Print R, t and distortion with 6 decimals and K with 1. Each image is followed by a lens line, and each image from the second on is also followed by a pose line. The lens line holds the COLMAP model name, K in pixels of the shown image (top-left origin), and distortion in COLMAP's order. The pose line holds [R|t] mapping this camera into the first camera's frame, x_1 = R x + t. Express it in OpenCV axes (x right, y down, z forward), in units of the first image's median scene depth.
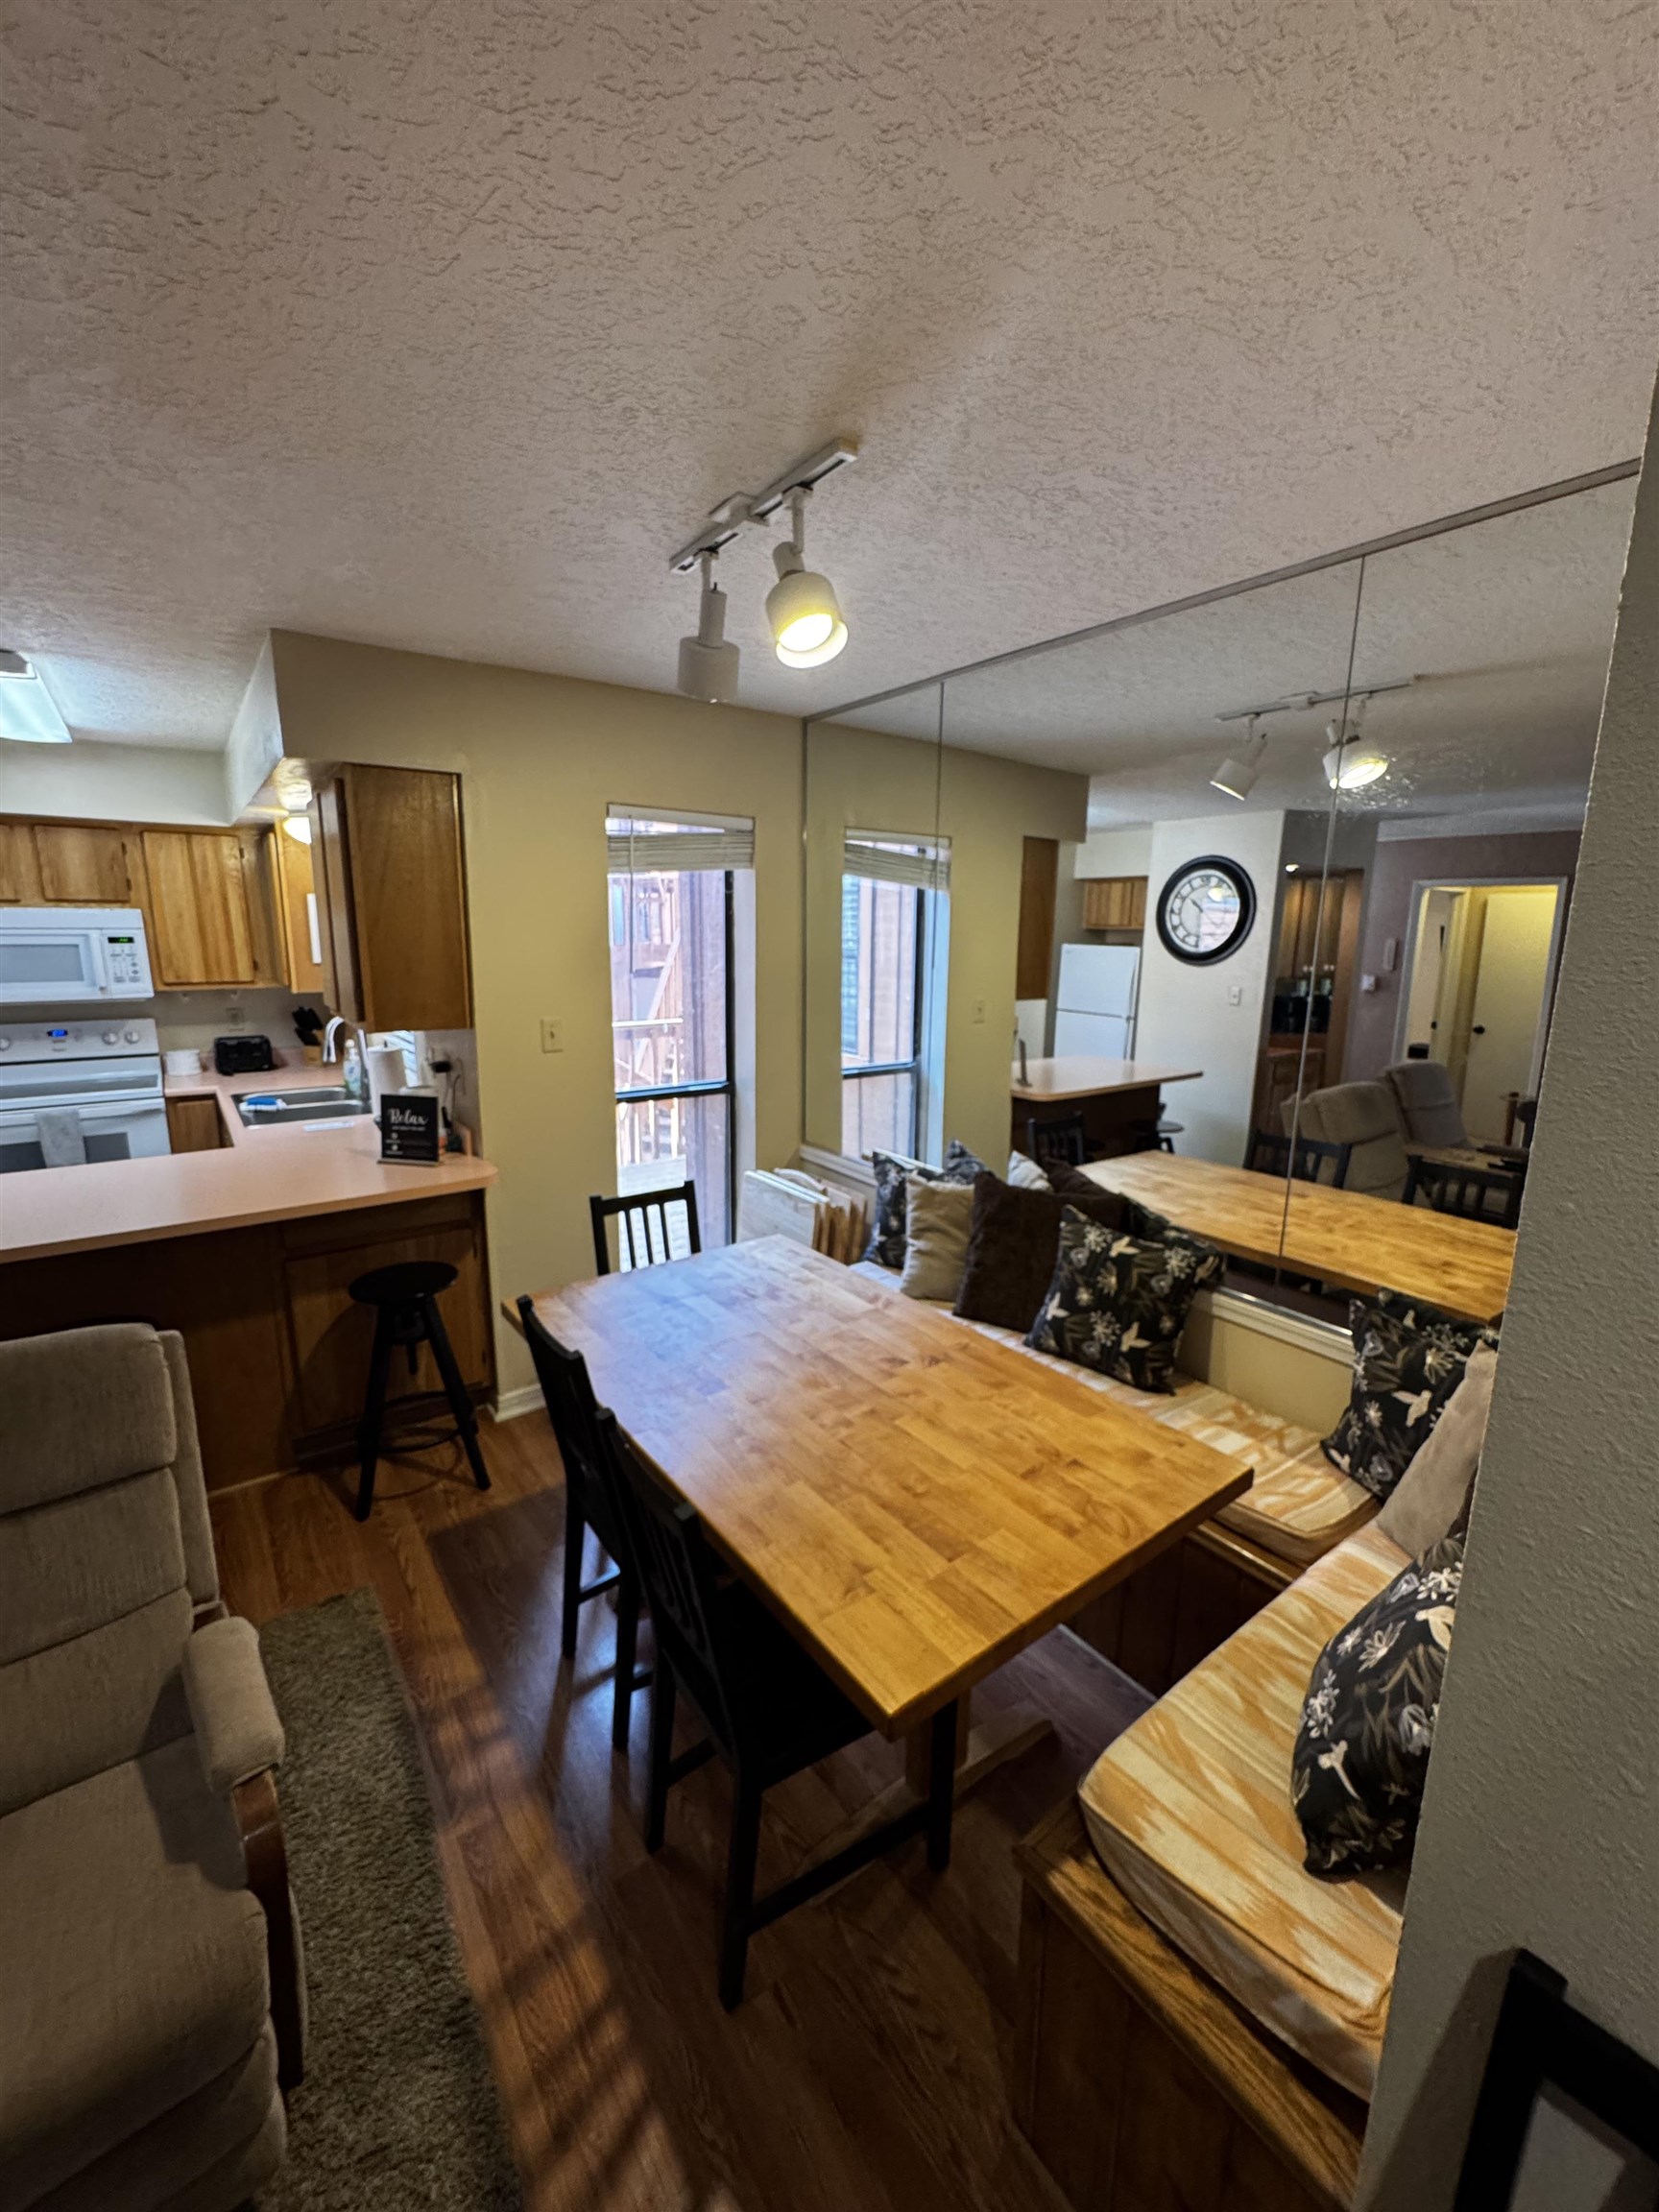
lens RADIAL K [[887.4, 0, 831.7], [0, 887.4, 1104.3], [0, 0, 1]] dist [-0.000321, -0.000208]
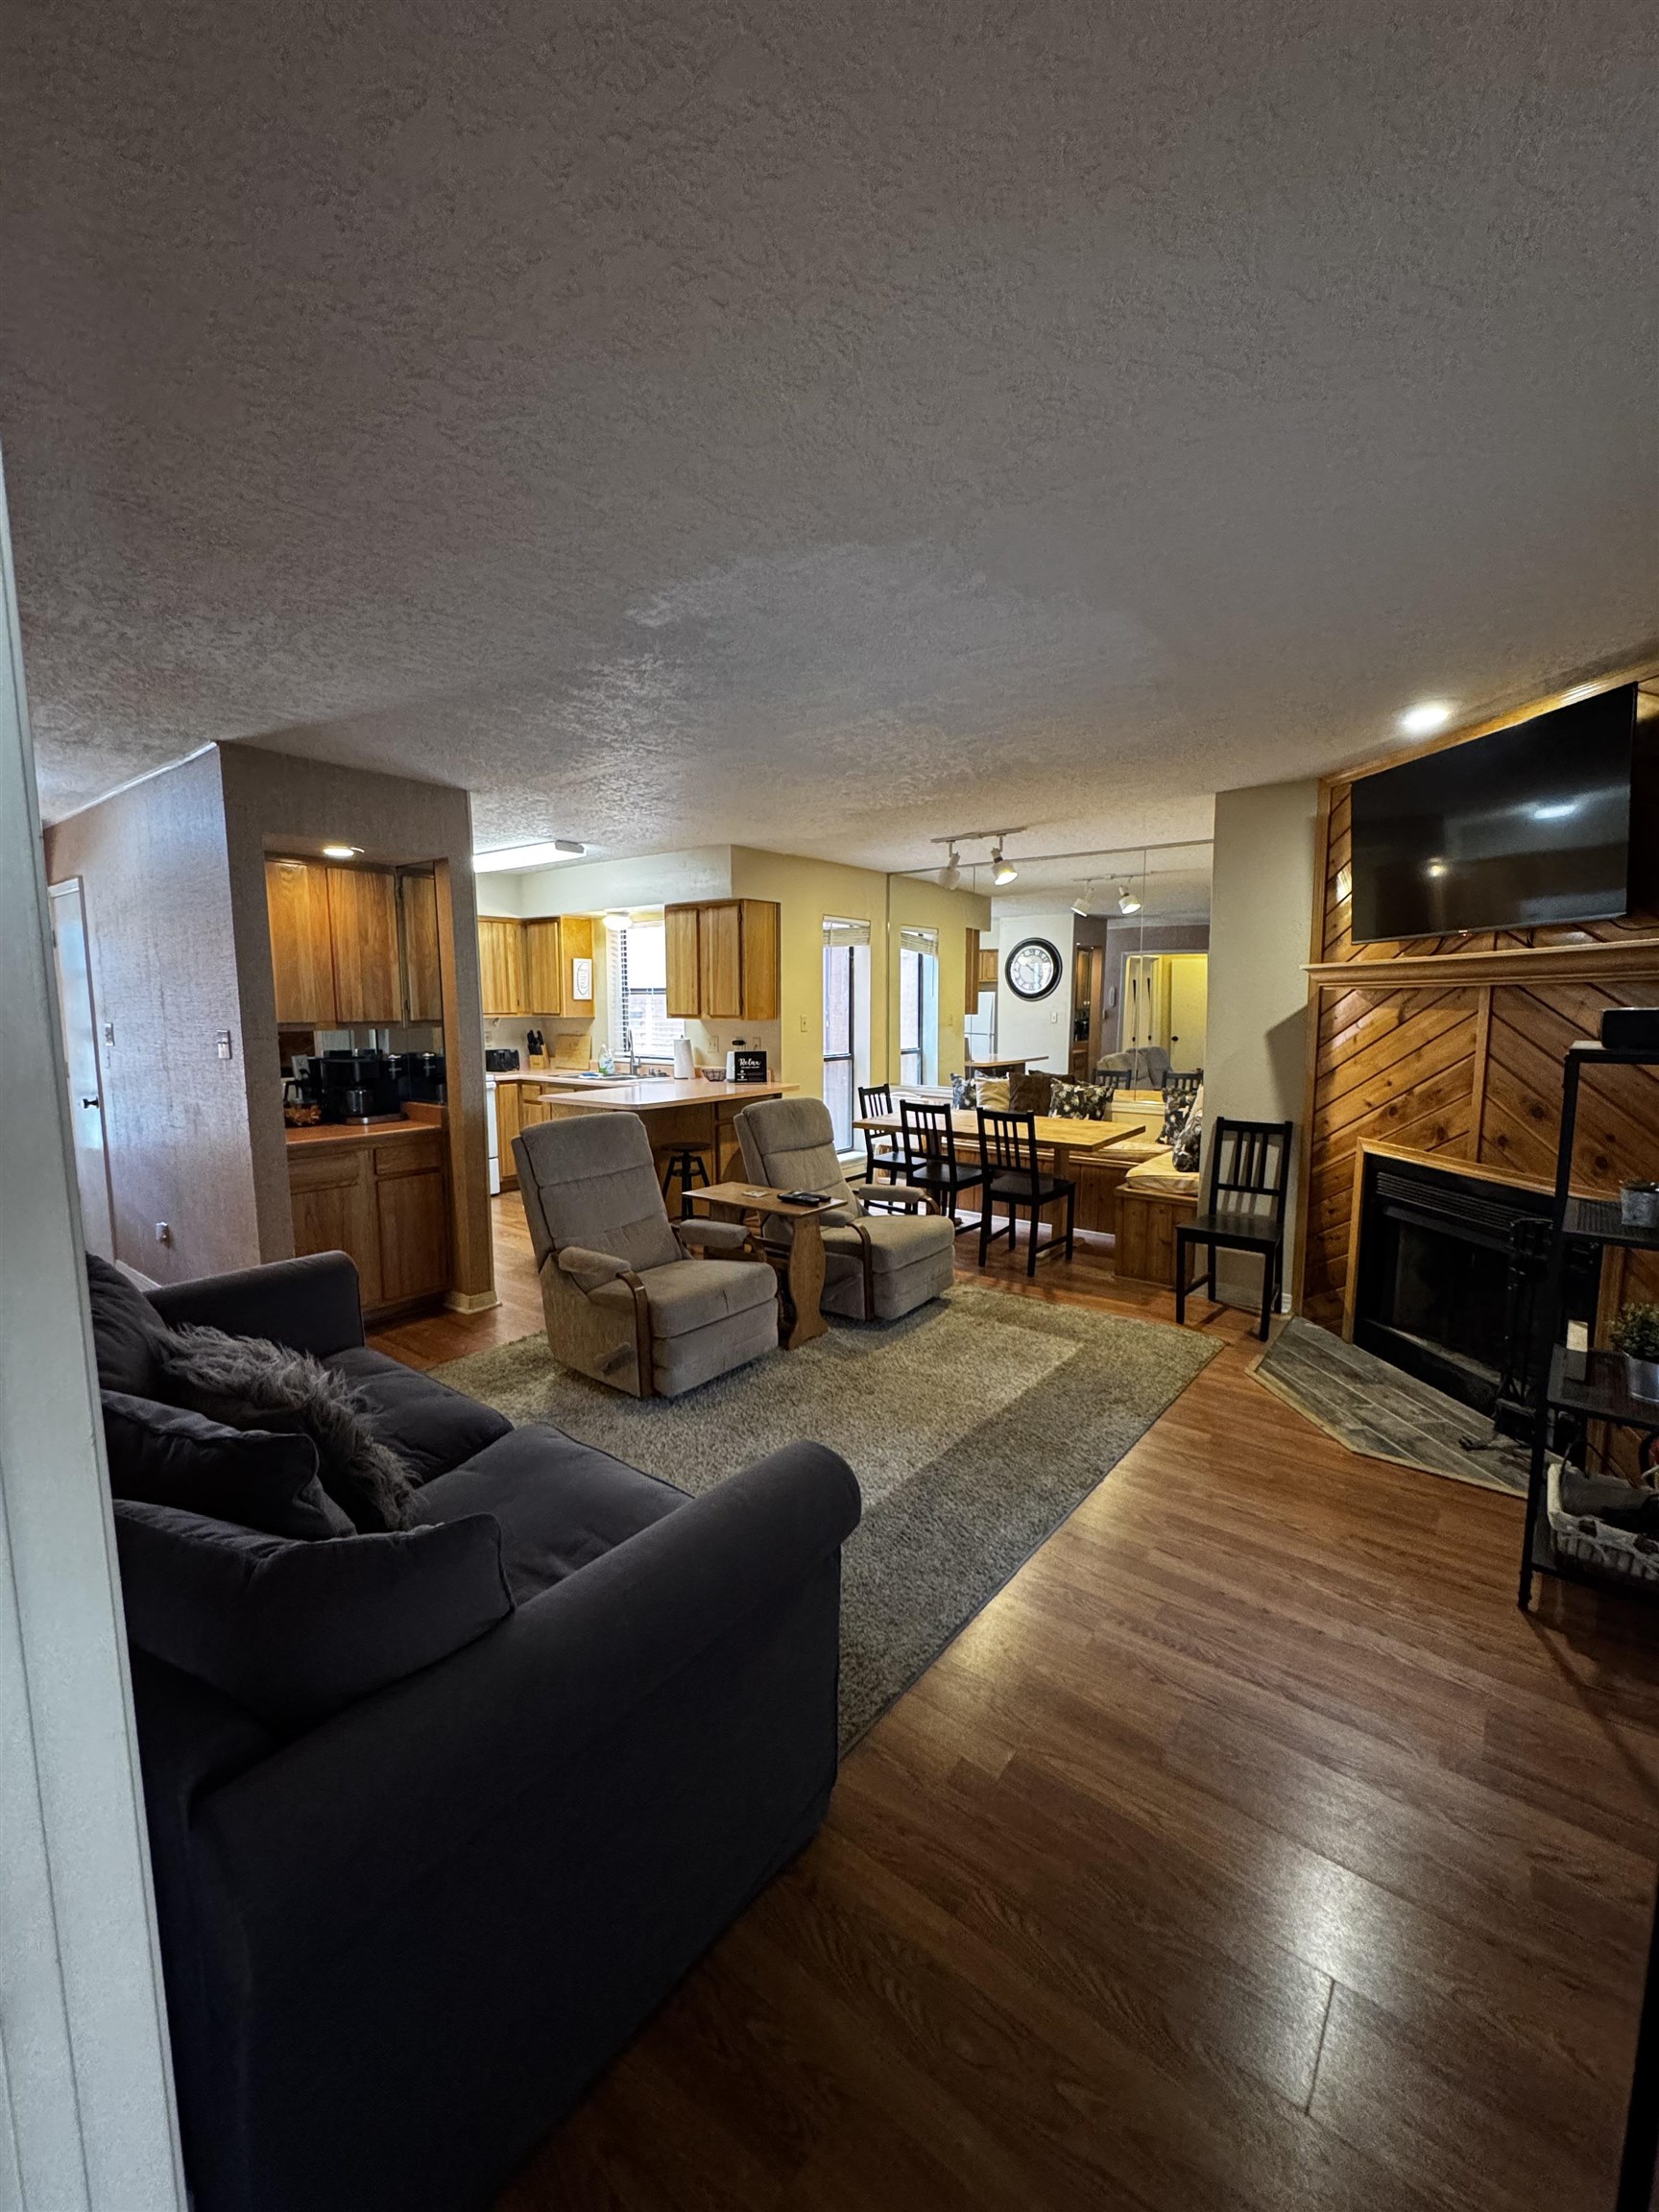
lens RADIAL K [[887.4, 0, 831.7], [0, 887.4, 1104.3], [0, 0, 1]] dist [-0.000321, -0.000208]
pose [[0.961885, -0.044532, 0.269805, -0.587109], [0.065797, 0.995354, -0.070287, 0.186691], [-0.265421, 0.085360, 0.960346, -0.714734]]
